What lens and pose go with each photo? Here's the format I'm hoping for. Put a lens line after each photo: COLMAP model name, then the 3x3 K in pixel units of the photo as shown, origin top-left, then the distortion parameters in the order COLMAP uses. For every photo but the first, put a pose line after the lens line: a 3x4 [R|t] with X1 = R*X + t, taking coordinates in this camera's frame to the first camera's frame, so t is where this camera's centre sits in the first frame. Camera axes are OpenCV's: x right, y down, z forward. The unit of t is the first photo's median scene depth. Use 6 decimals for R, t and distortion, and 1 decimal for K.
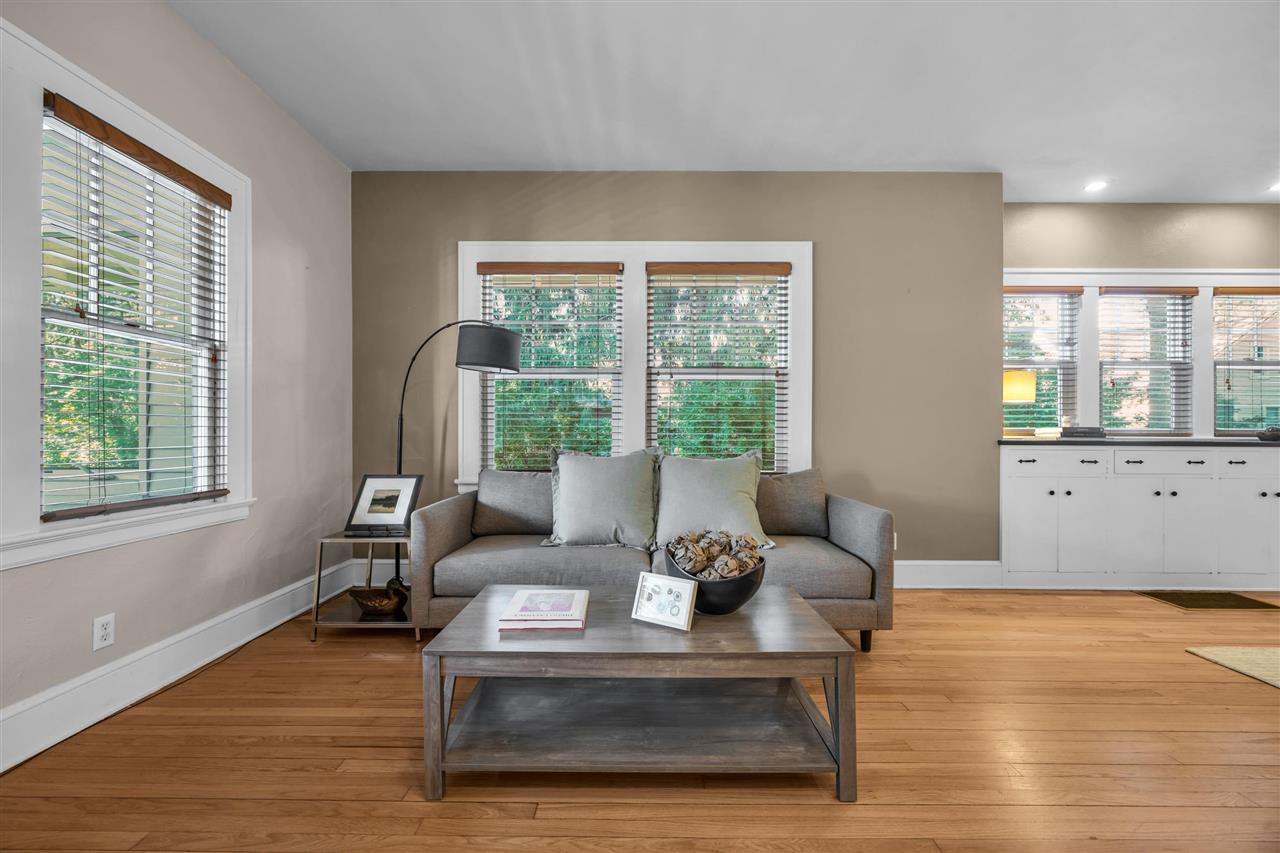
lens RADIAL K [[497.3, 0, 637.4], [0, 497.3, 445.8], [0, 0, 1]] dist [0.000362, -0.000173]
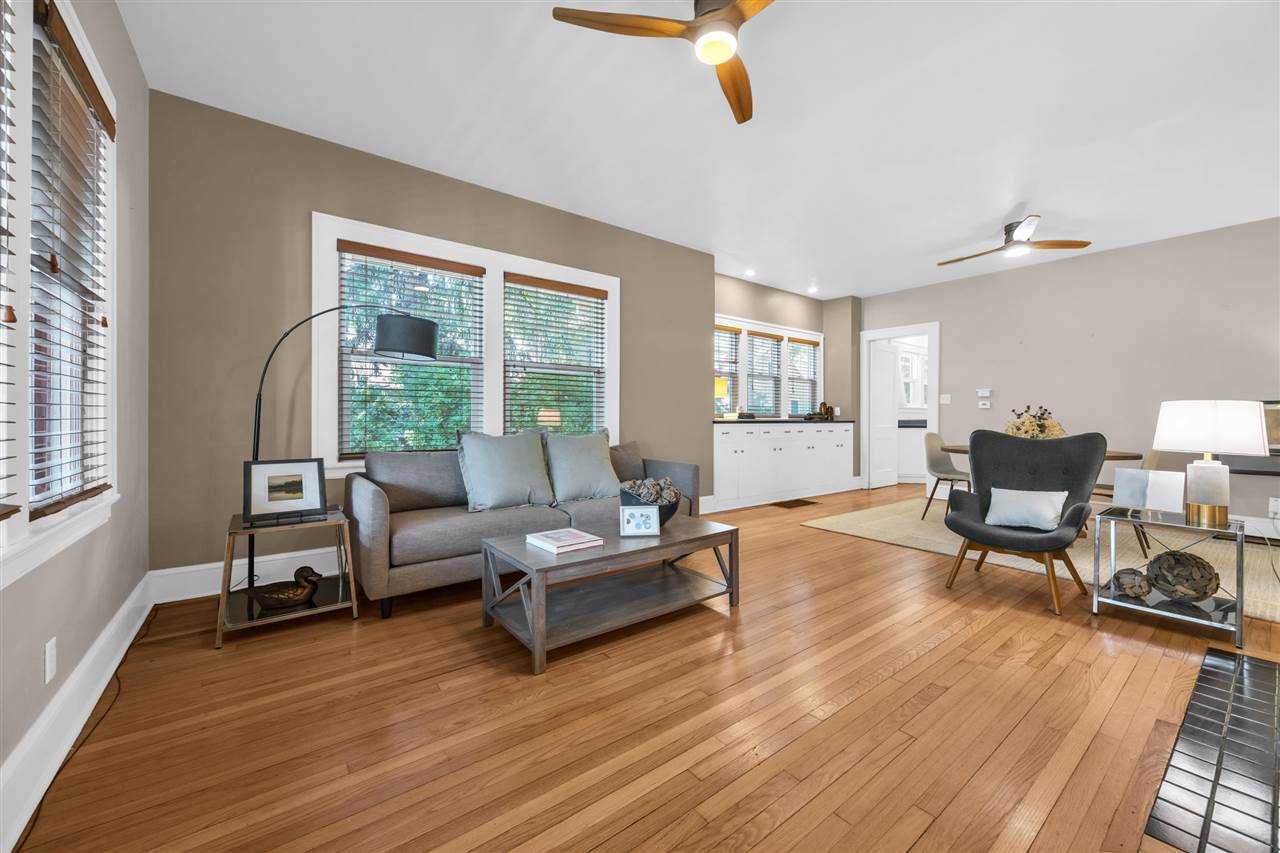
lens RADIAL K [[495.6, 0, 641.2], [0, 495.6, 435.2], [0, 0, 1]] dist [0.000284, 0.000040]
pose [[0.787939, -0.022104, 0.615357, -0.466833], [0.012751, 0.999727, 0.019583, 0.001559], [-0.615622, -0.007584, 0.788005, -0.131687]]
